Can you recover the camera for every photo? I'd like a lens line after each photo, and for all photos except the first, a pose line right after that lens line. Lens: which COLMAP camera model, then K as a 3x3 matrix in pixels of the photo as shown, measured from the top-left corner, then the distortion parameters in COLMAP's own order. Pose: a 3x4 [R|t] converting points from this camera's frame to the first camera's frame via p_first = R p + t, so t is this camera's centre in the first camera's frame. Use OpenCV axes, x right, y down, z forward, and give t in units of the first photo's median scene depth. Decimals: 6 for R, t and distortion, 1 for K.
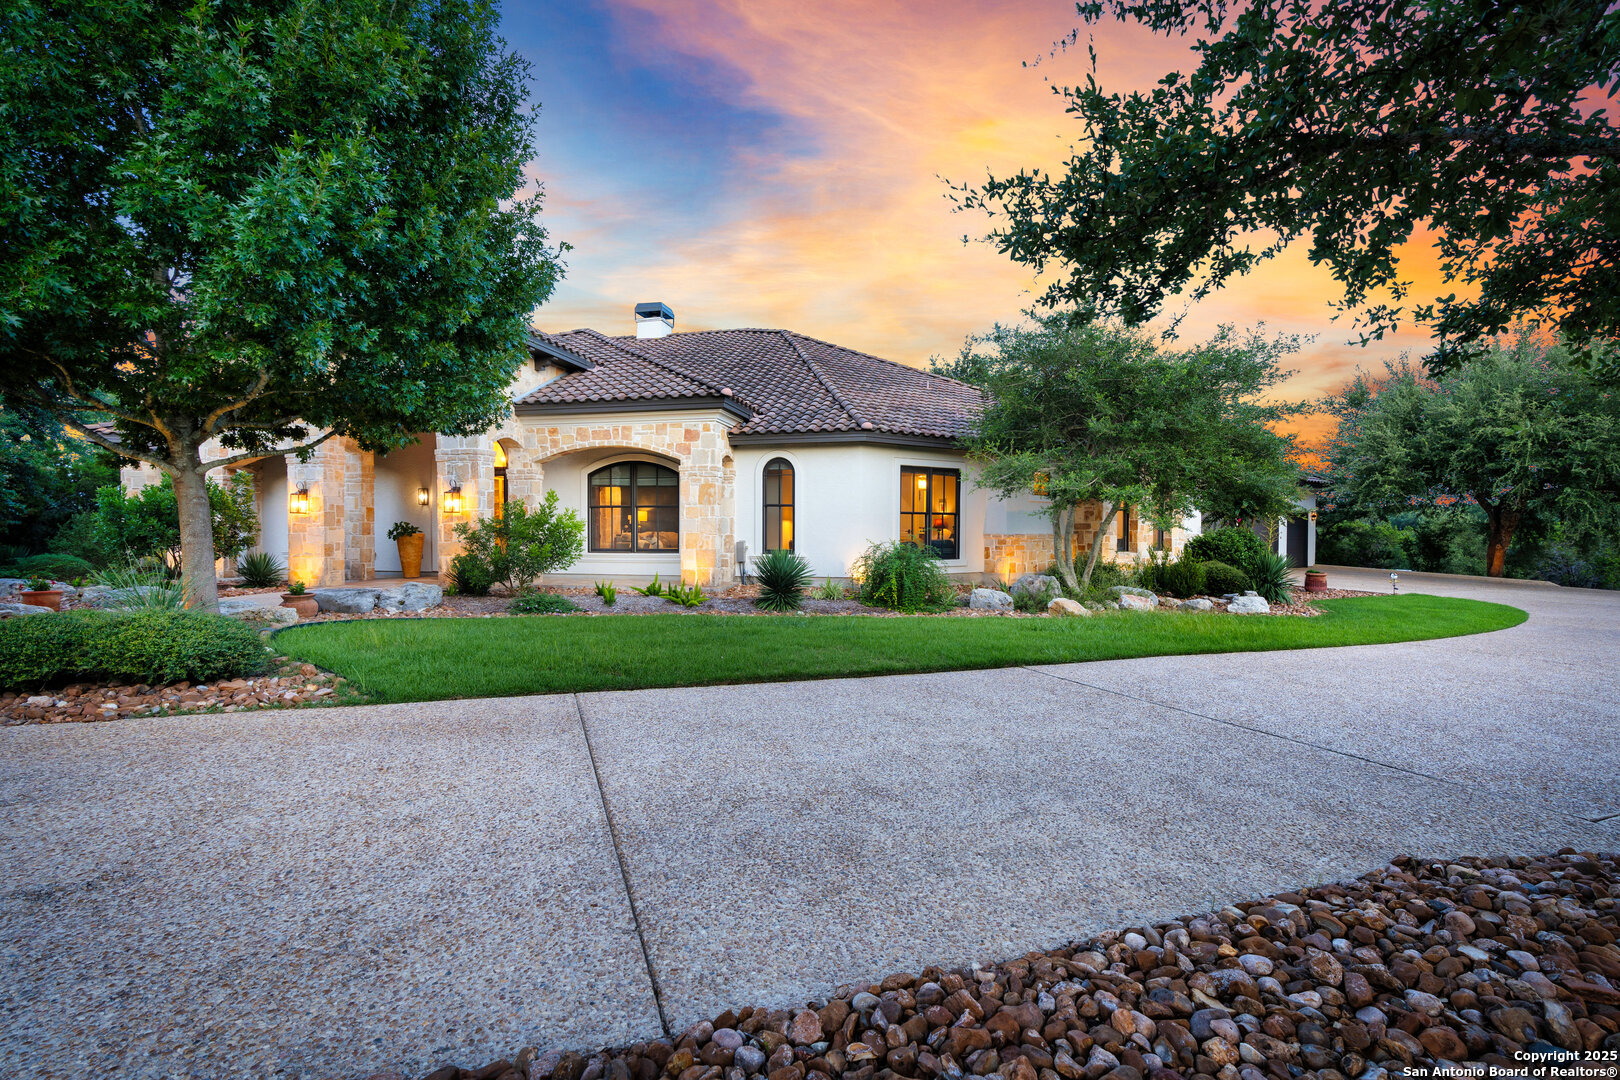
lens RADIAL K [[733.9, 0, 814.4], [0, 733.9, 533.9], [0, 0, 1]] dist [-0.004064, -0.000601]
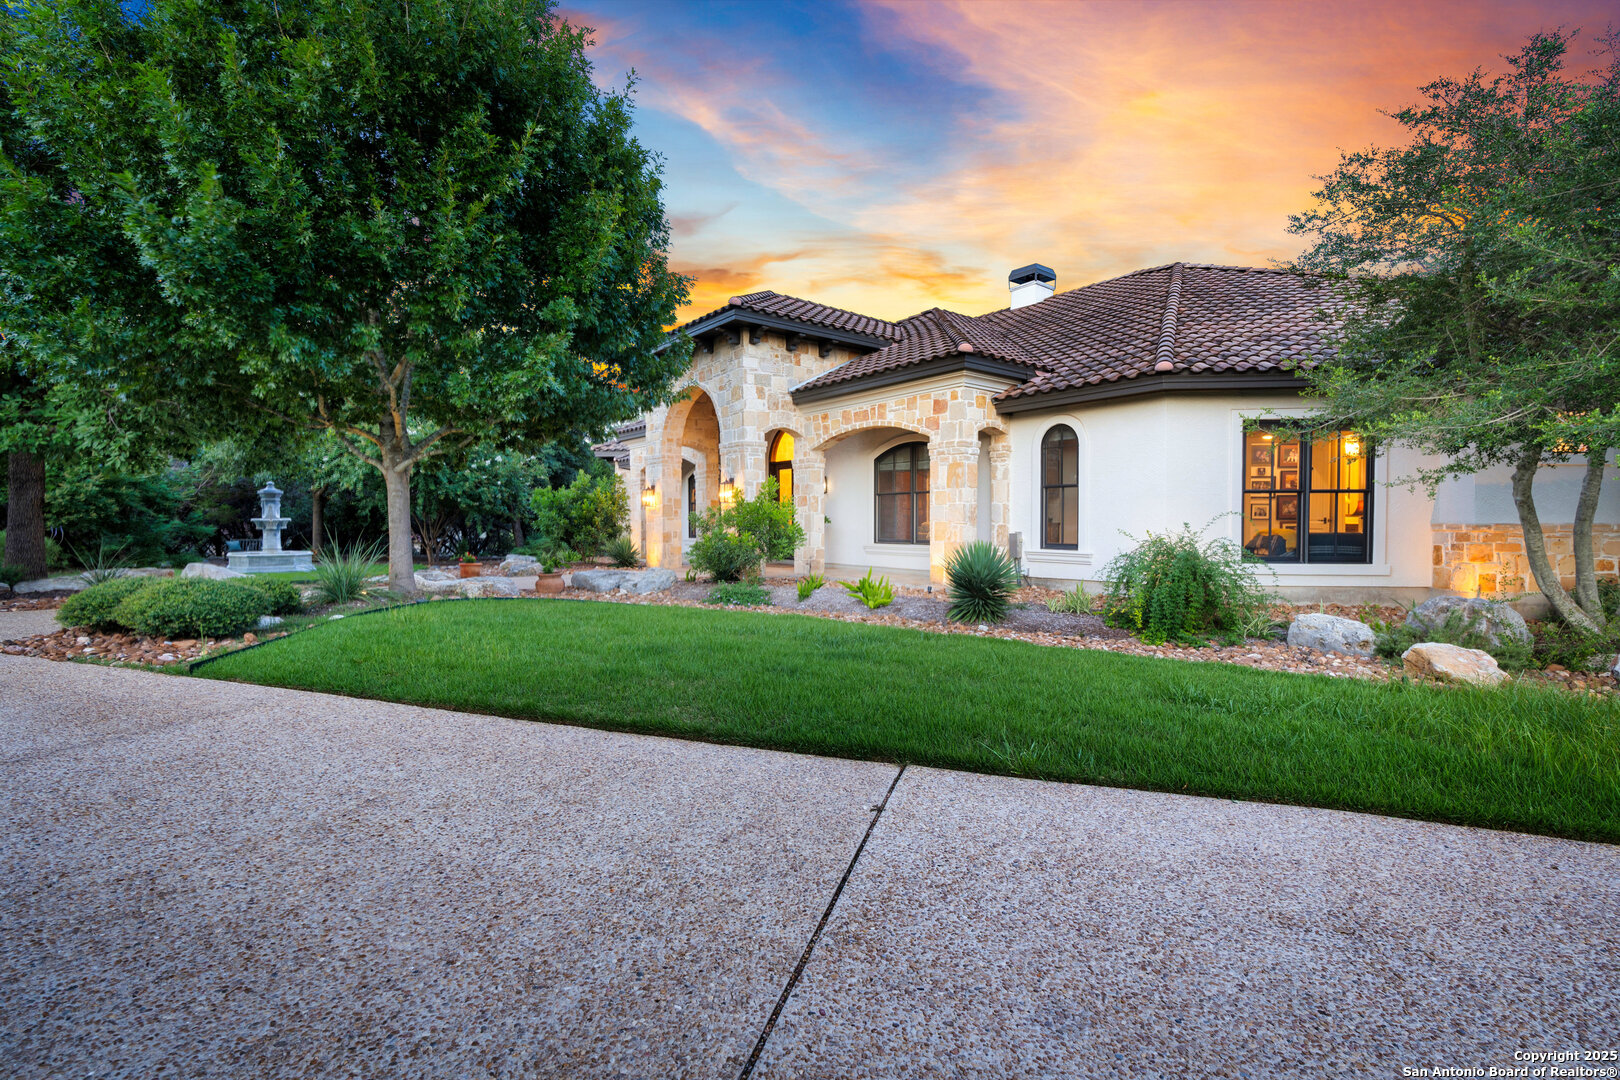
lens RADIAL K [[733.9, 0, 814.4], [0, 733.9, 533.9], [0, 0, 1]] dist [-0.004064, -0.000601]
pose [[0.774985, 0.007868, -0.631930, 0.238998], [-0.001952, 0.999948, 0.010057, 0.003973], [0.631976, -0.006560, 0.774960, 0.236791]]
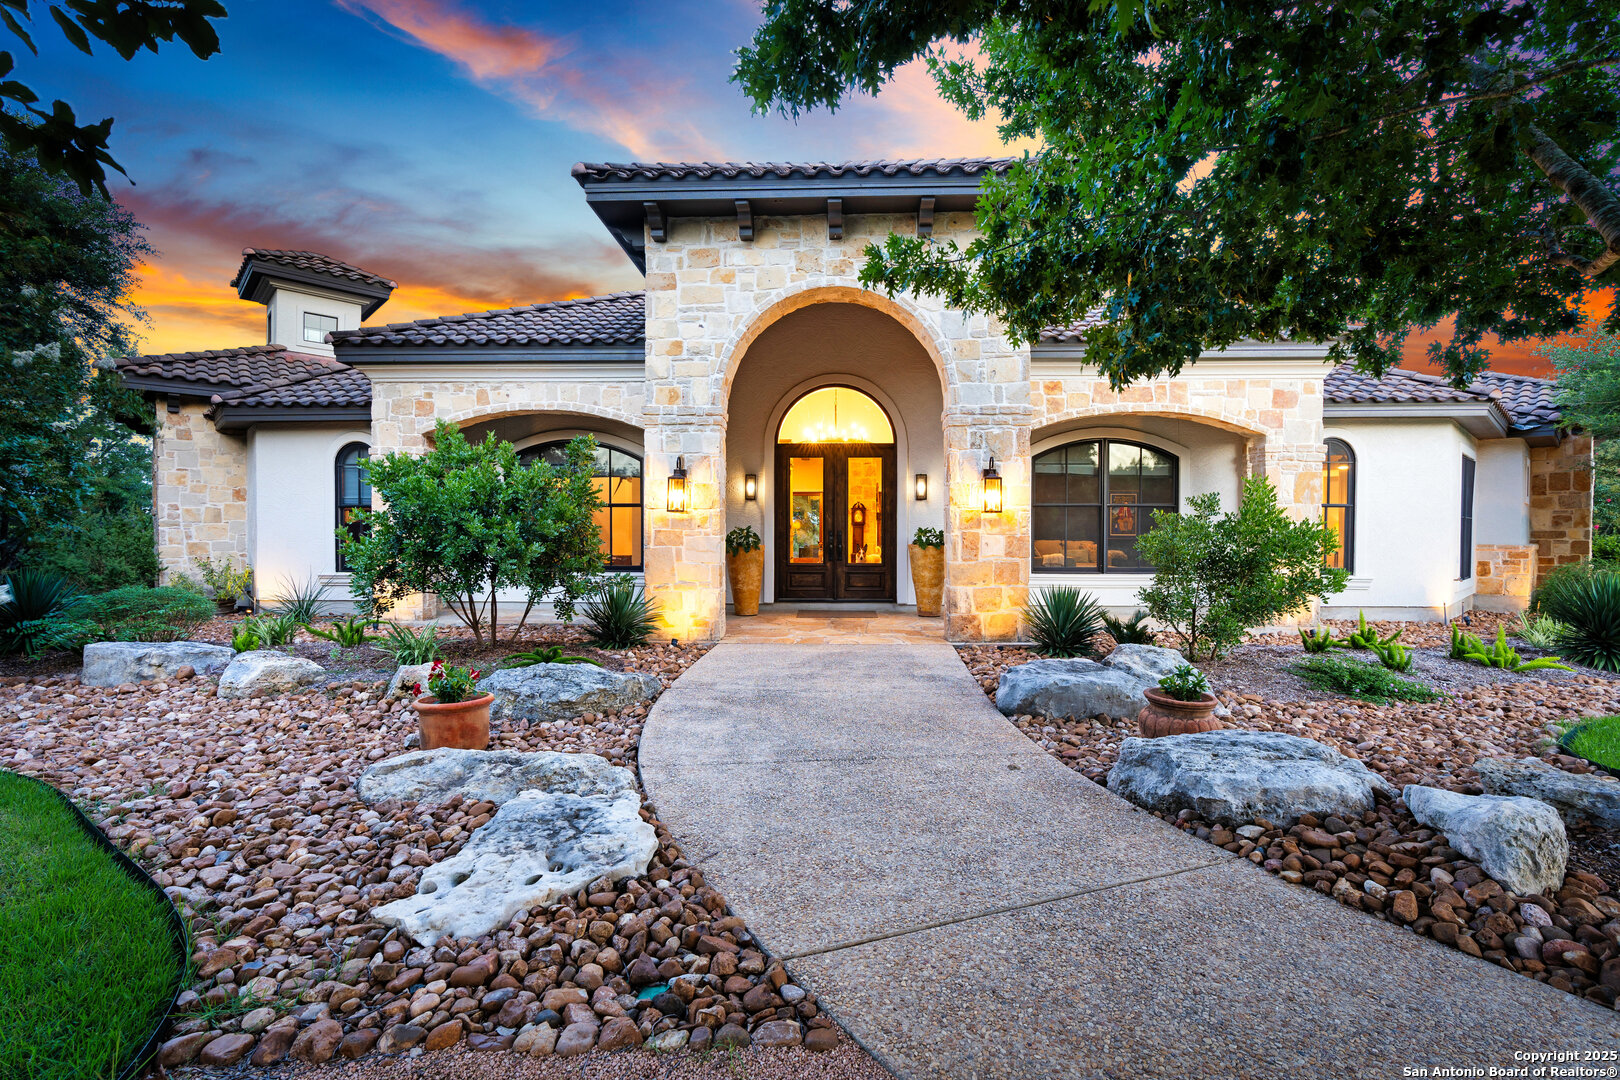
lens RADIAL K [[733.9, 0, 814.4], [0, 733.9, 533.9], [0, 0, 1]] dist [-0.004064, -0.000601]
pose [[0.981297, 0.001251, 0.192496, -0.668705], [-0.001013, 0.999999, -0.001331, -0.010152], [-0.192497, 0.001111, 0.981297, 0.401856]]
